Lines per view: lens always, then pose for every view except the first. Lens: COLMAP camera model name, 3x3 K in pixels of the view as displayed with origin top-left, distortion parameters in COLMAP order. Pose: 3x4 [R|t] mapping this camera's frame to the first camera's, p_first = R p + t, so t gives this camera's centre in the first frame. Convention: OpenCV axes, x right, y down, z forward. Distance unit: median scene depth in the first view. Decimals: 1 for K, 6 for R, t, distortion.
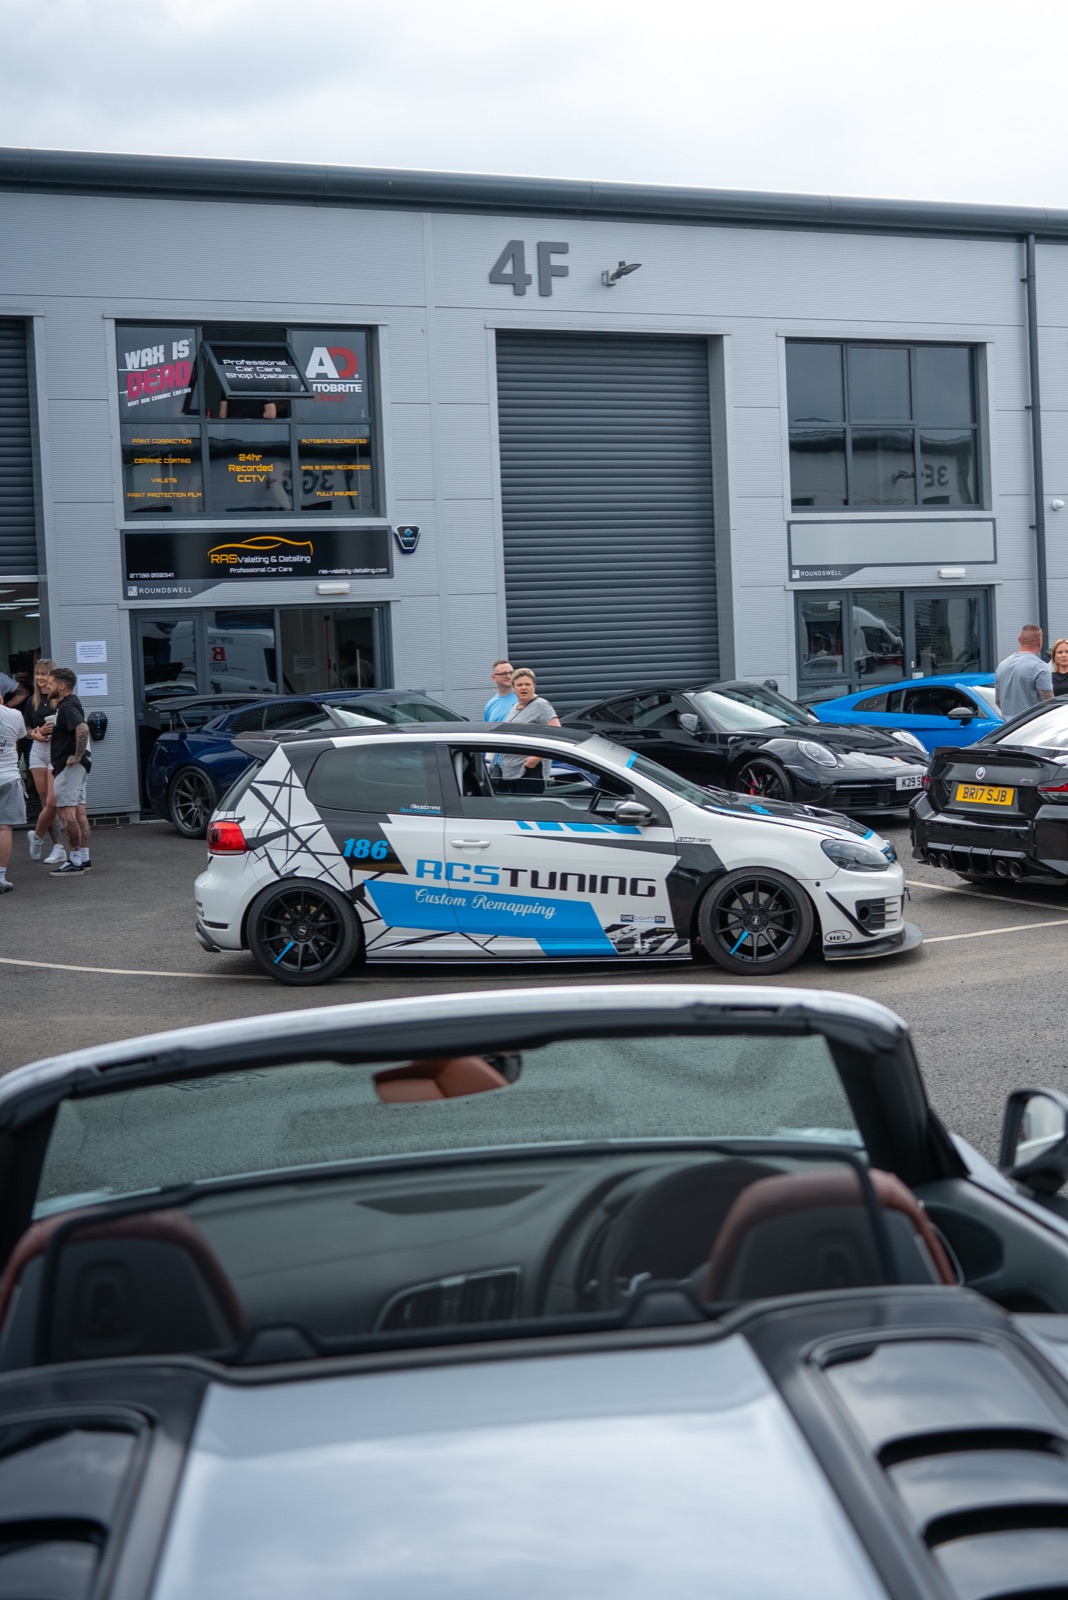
lens RADIAL K [[2292.2, 0, 534.0], [0, 2292.2, 800.0], [0, 0, 1]] dist [0.016439, 0.054784]
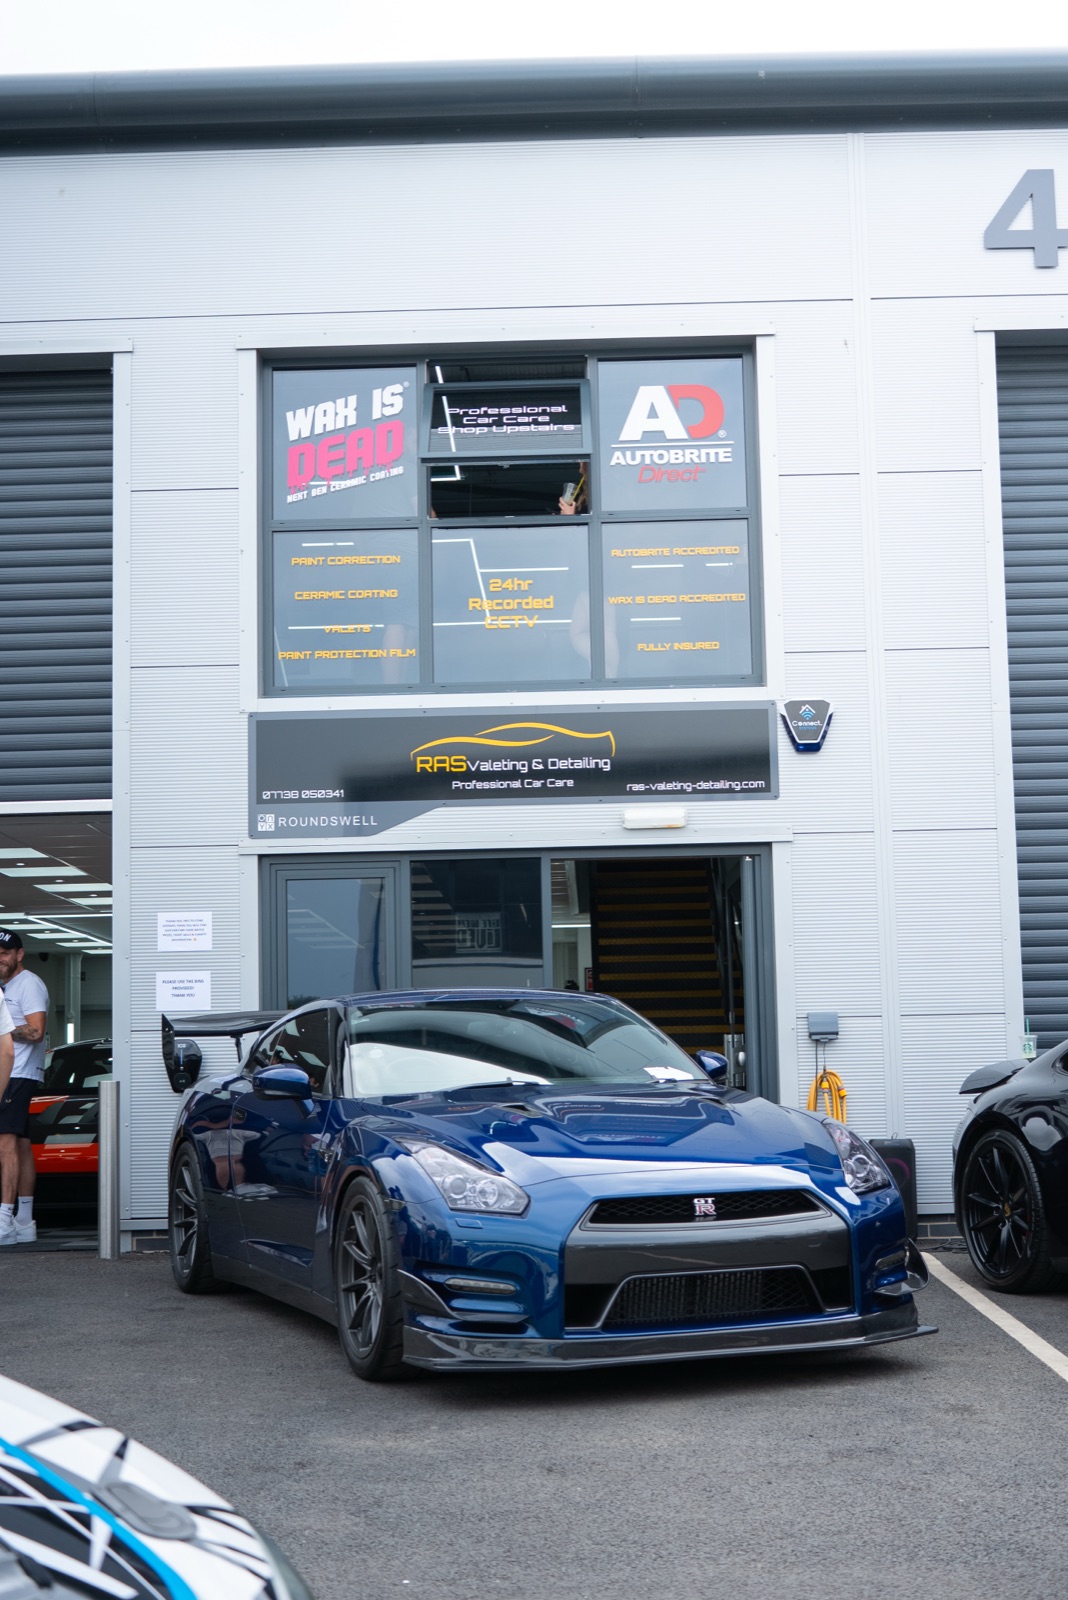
lens RADIAL K [[2244.5, 0, 534.0], [0, 2244.5, 800.0], [0, 0, 1]] dist [-0.020634, 0.092203]
pose [[0.893525, -0.026182, -0.448249, 0.121888], [-0.042445, 0.988903, -0.142370, -0.021474], [0.447002, 0.146237, 0.882499, 0.534340]]
